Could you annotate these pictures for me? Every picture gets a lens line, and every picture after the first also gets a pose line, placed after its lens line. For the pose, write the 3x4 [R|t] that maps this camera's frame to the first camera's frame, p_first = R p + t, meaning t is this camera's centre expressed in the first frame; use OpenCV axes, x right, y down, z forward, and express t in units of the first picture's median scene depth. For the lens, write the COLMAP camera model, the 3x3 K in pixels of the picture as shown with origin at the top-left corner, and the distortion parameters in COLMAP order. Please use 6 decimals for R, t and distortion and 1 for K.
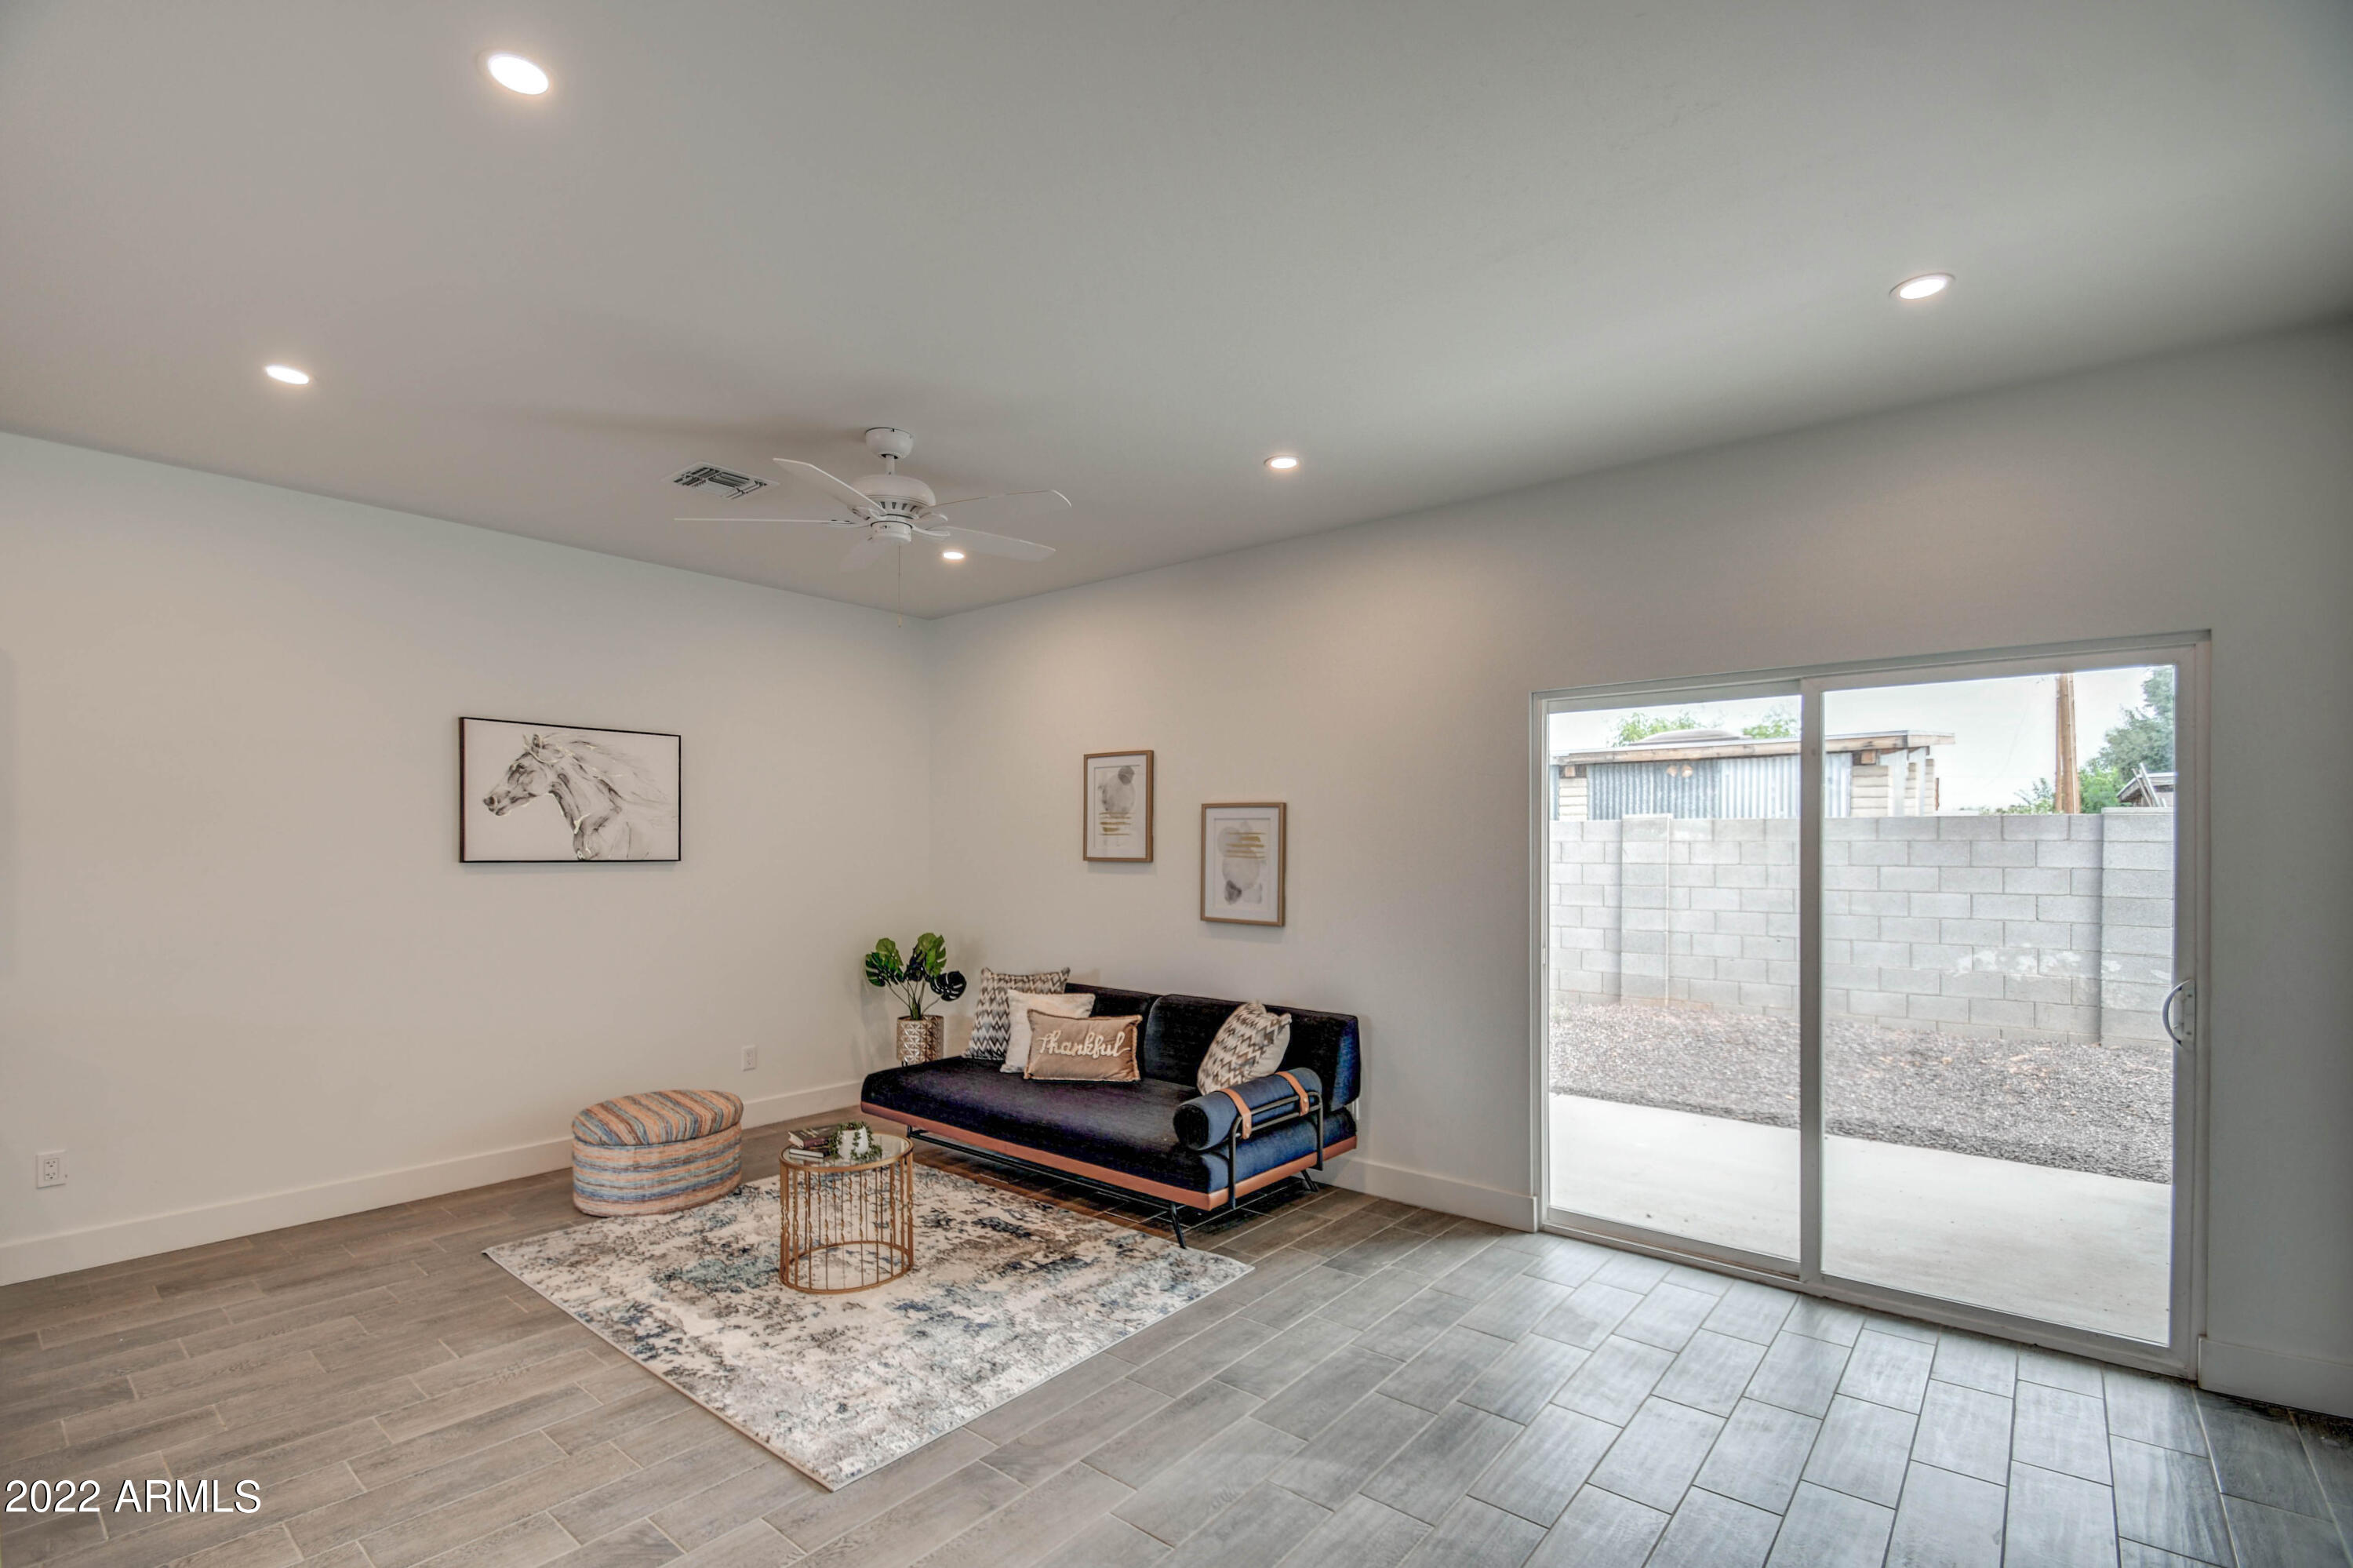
lens RADIAL K [[1029.7, 0, 1150.1], [0, 1029.7, 852.0], [0, 0, 1]] dist [0.009911, -0.015046]
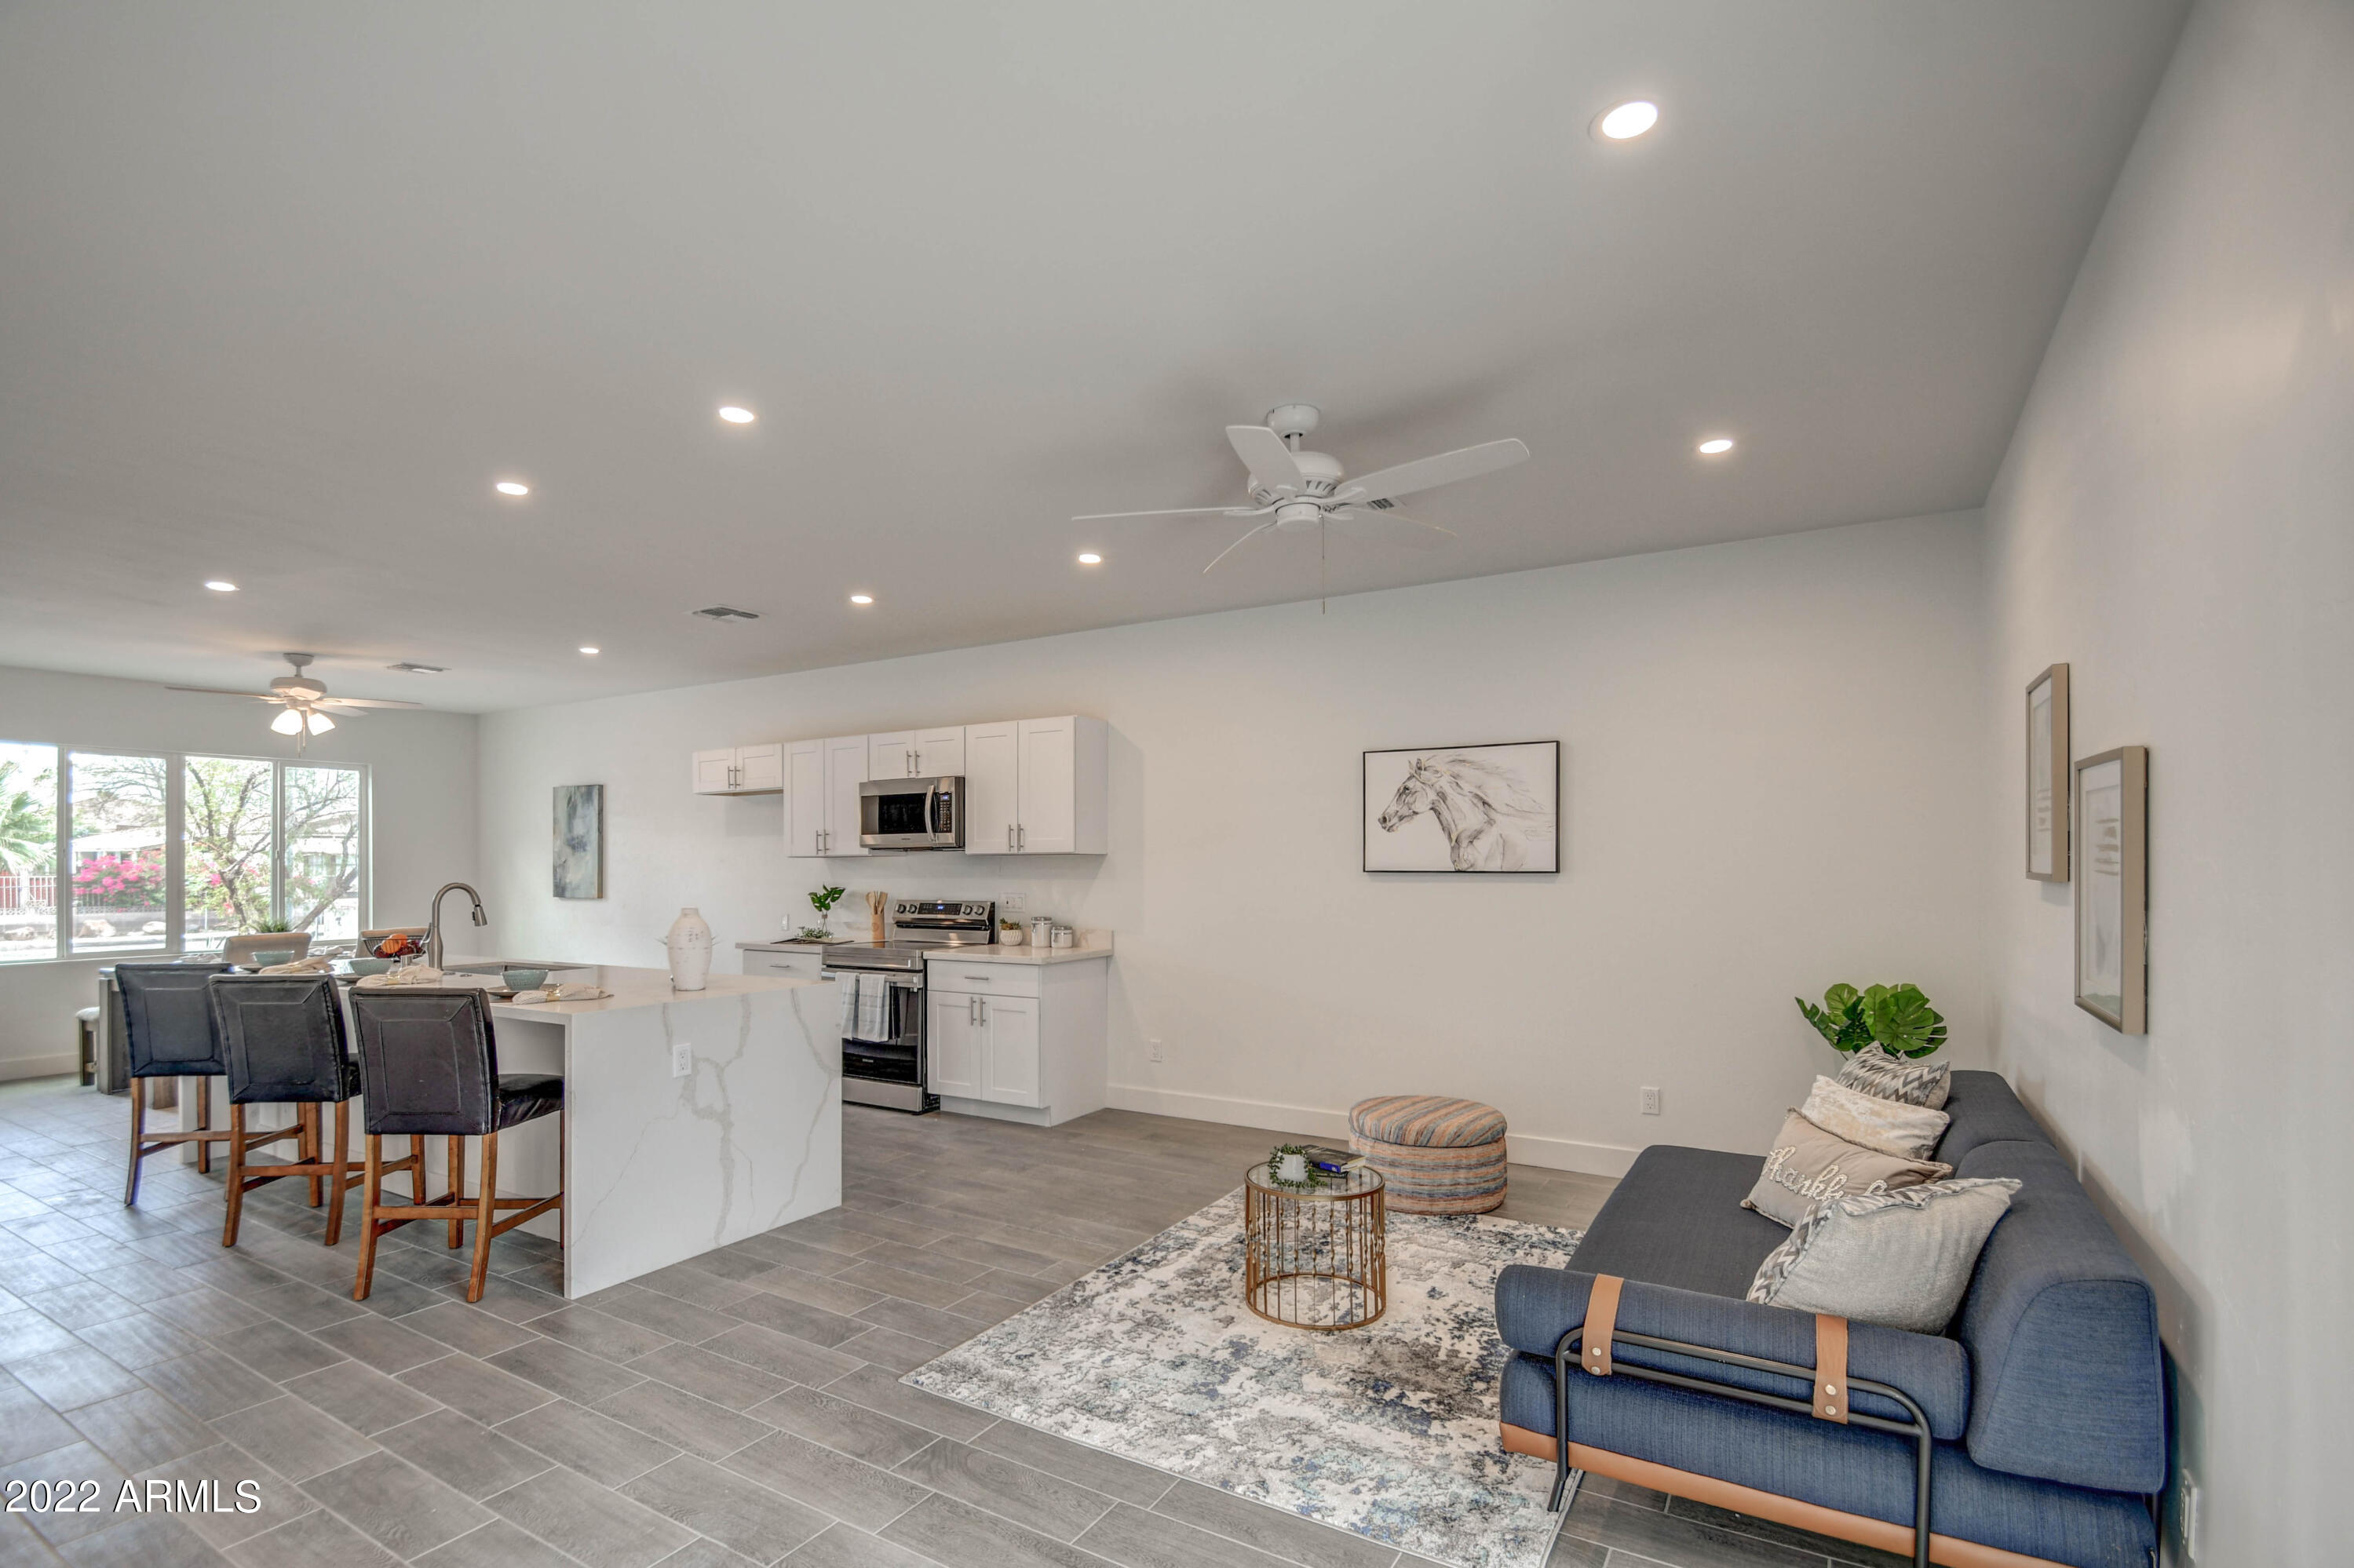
lens RADIAL K [[1048.3, 0, 1179.5], [0, 1048.3, 868.2], [0, 0, 1]] dist [0.020413, -0.016545]
pose [[0.191724, 0.002766, -0.981445, 0.510570], [0.000316, 0.999996, 0.002881, 0.001967], [0.981449, -0.000863, 0.191722, 0.562381]]
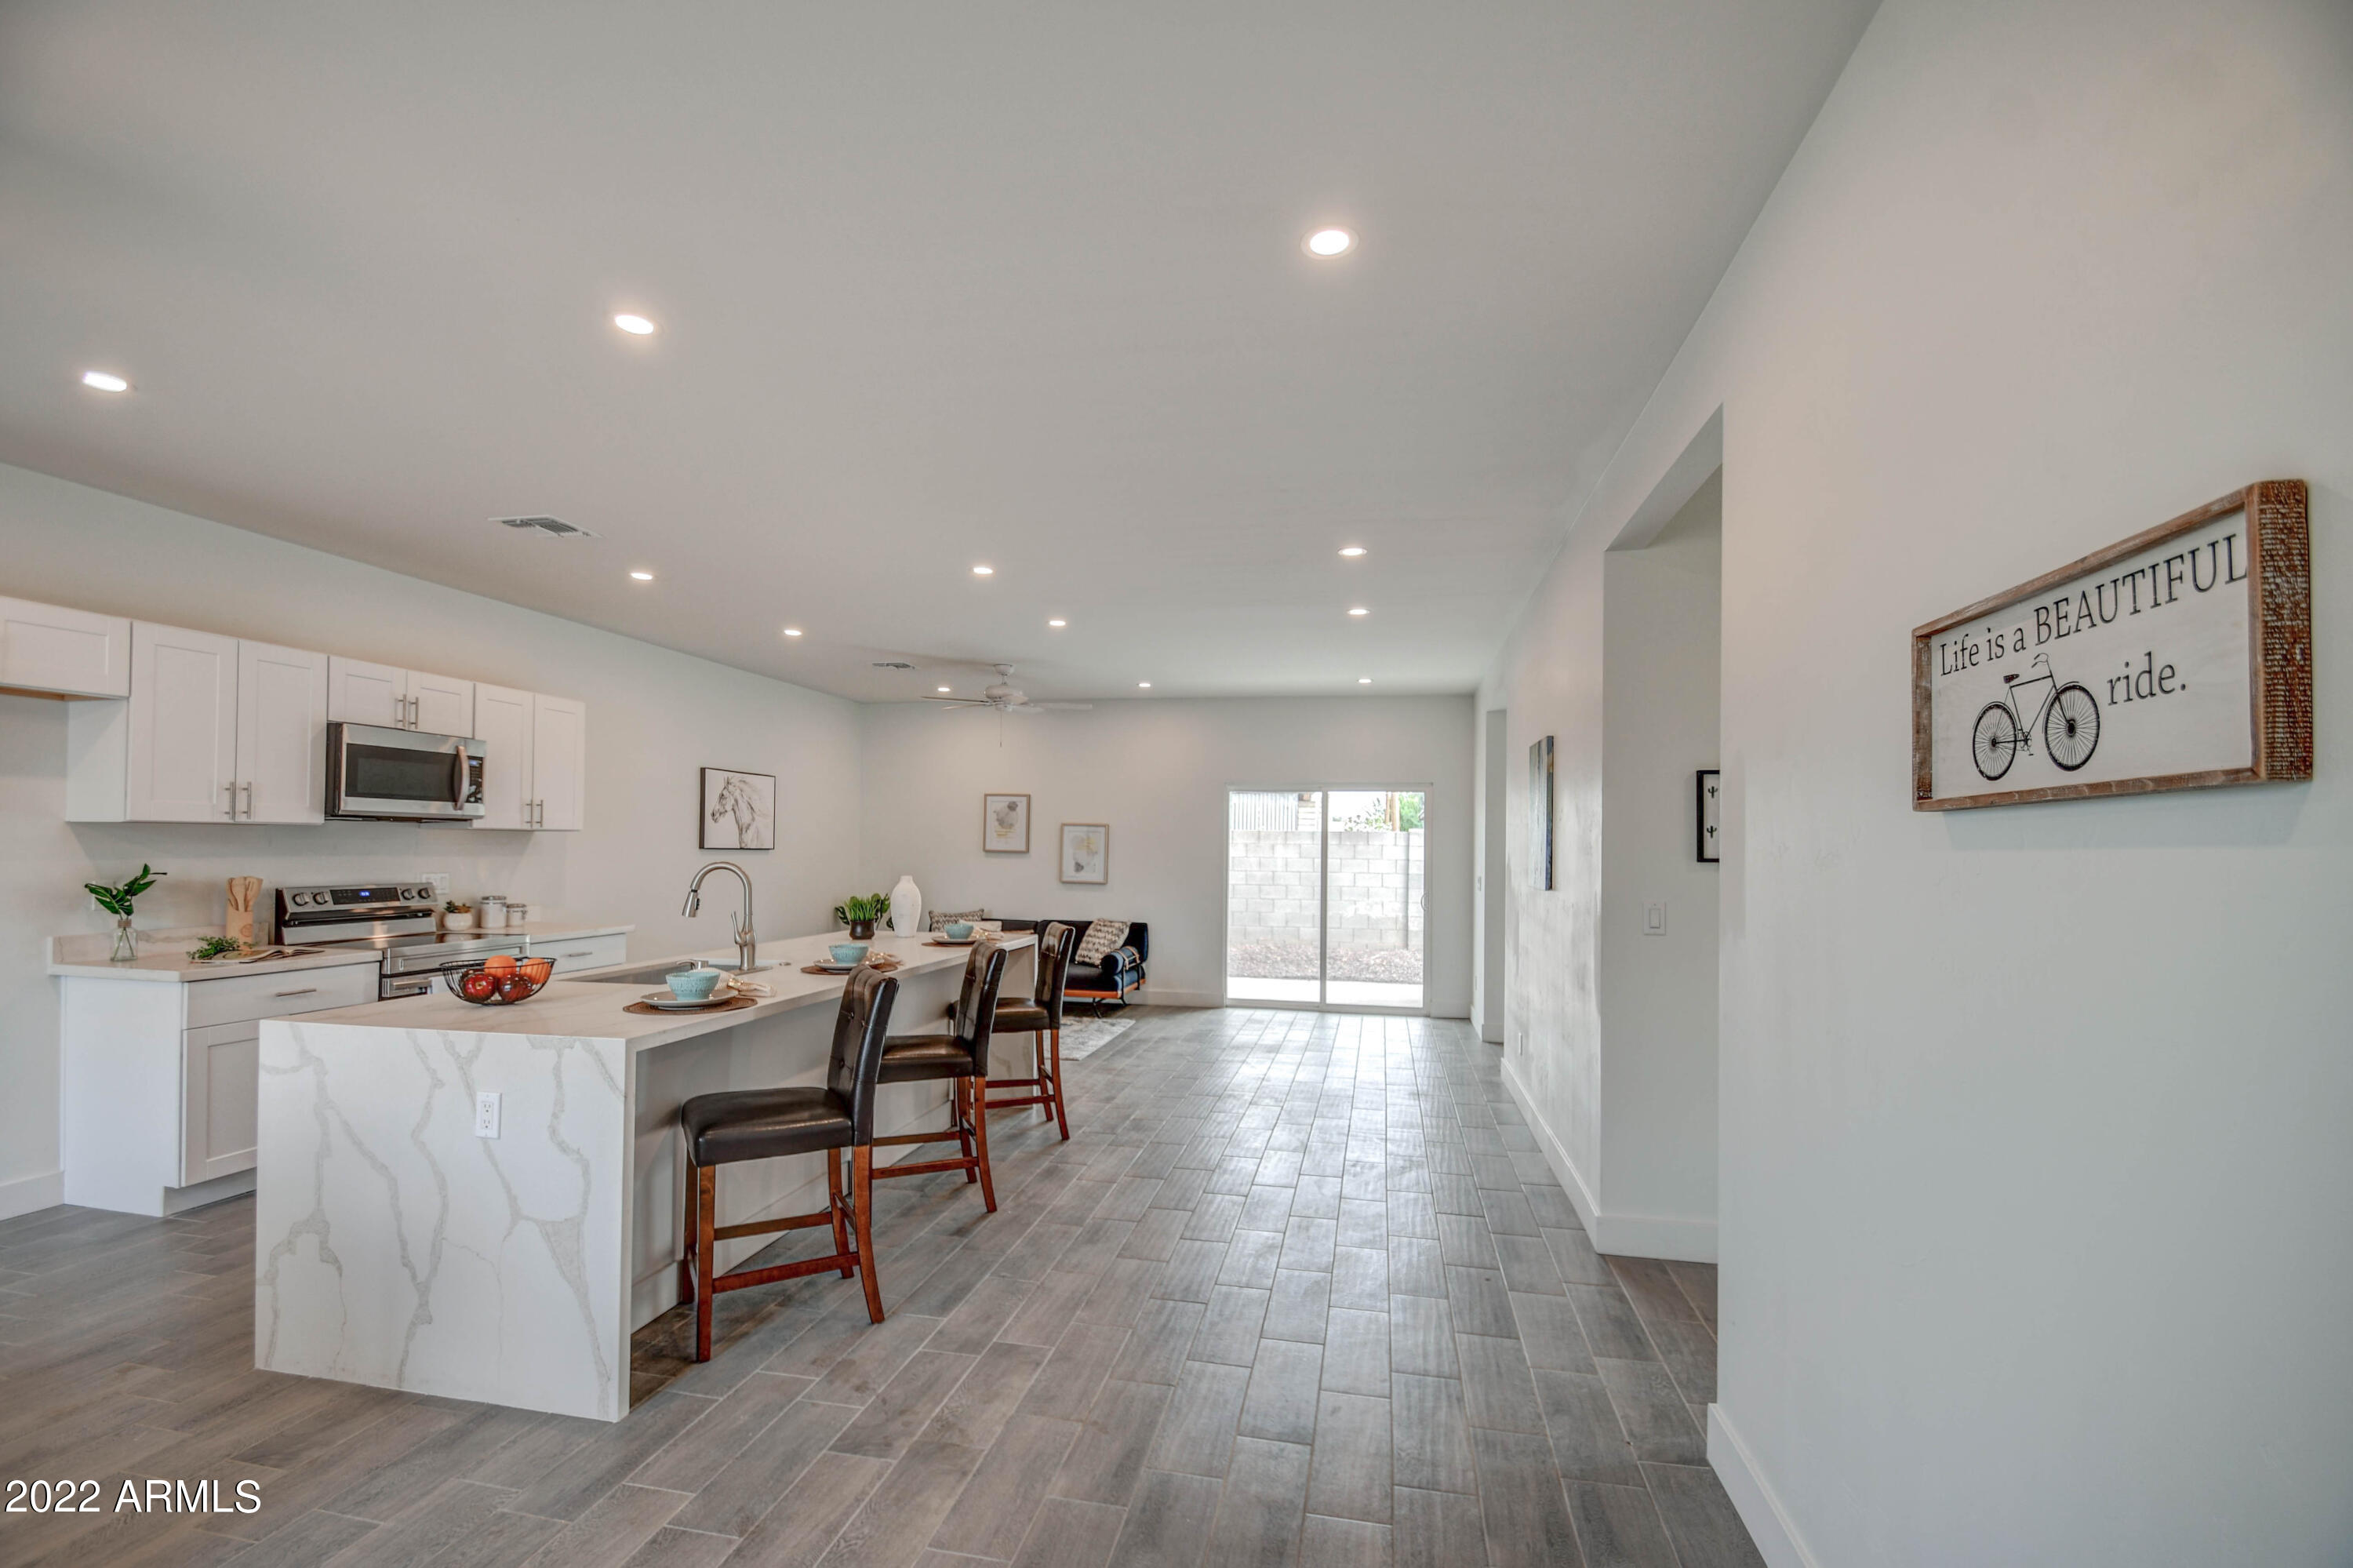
lens RADIAL K [[976.8, 0, 1148.1], [0, 976.8, 831.1], [0, 0, 1]] dist [0.023723, -0.015286]
pose [[0.885209, 0.019981, 0.464764, -0.789355], [-0.011879, 0.999722, -0.020354, 0.004819], [-0.465041, 0.012496, 0.885201, -0.872068]]
